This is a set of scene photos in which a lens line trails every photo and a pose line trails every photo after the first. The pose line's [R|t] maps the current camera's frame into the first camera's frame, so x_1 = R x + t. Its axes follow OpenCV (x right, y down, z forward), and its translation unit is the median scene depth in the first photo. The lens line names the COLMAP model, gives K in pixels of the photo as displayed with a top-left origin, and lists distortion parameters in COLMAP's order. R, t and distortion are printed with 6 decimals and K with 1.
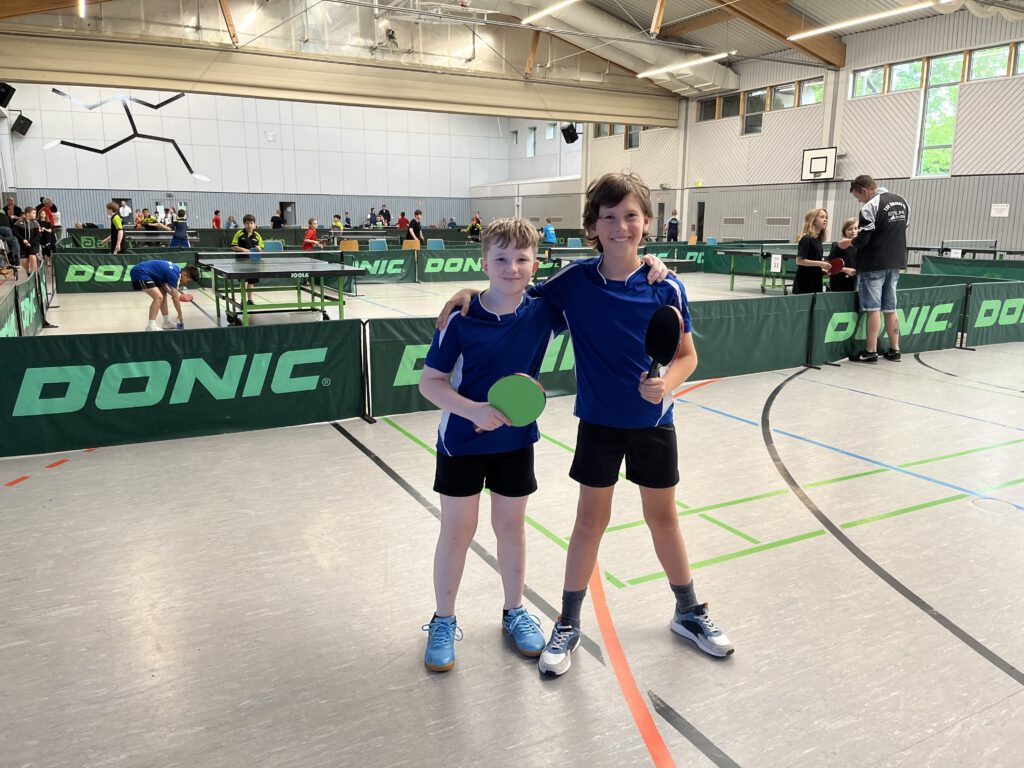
lens RADIAL K [[780.0, 0, 512.4], [0, 780.0, 383.0], [0, 0, 1]] dist [0.049276, -0.038272]
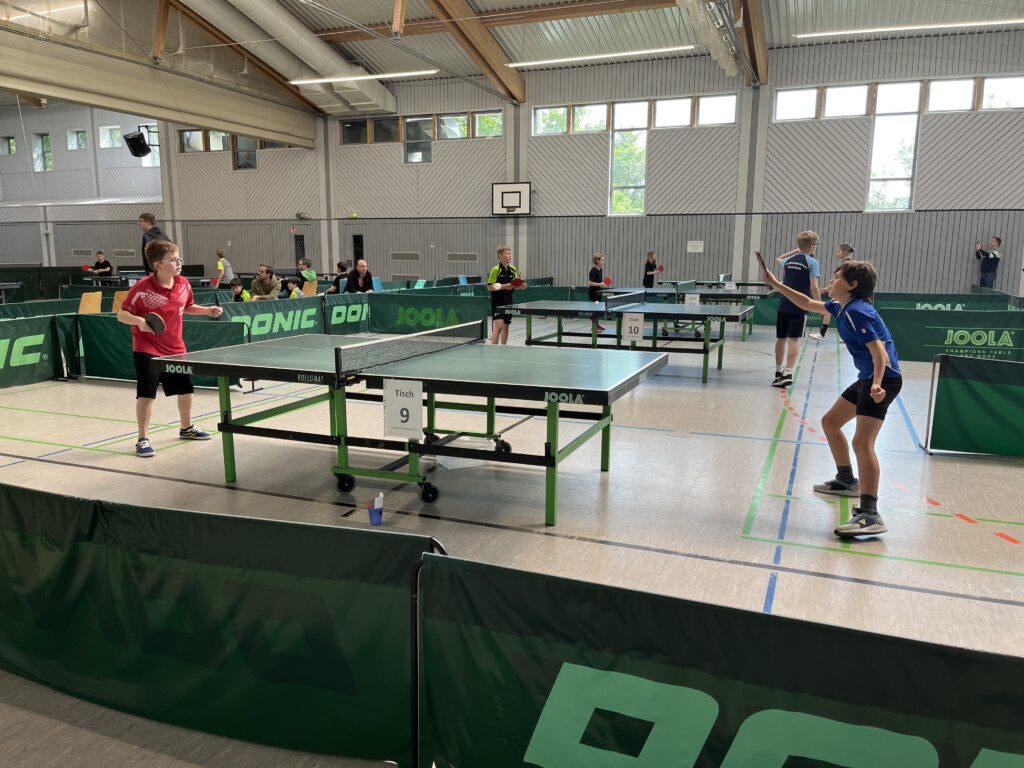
lens RADIAL K [[780.0, 0, 510.9], [0, 780.0, 386.1], [0, 0, 1]] dist [0.049276, -0.038272]
pose [[0.771348, -0.108689, 0.627064, -0.221937], [0.132683, 0.991121, 0.008579, -0.051663], [-0.622429, 0.076583, 0.778921, 0.241541]]
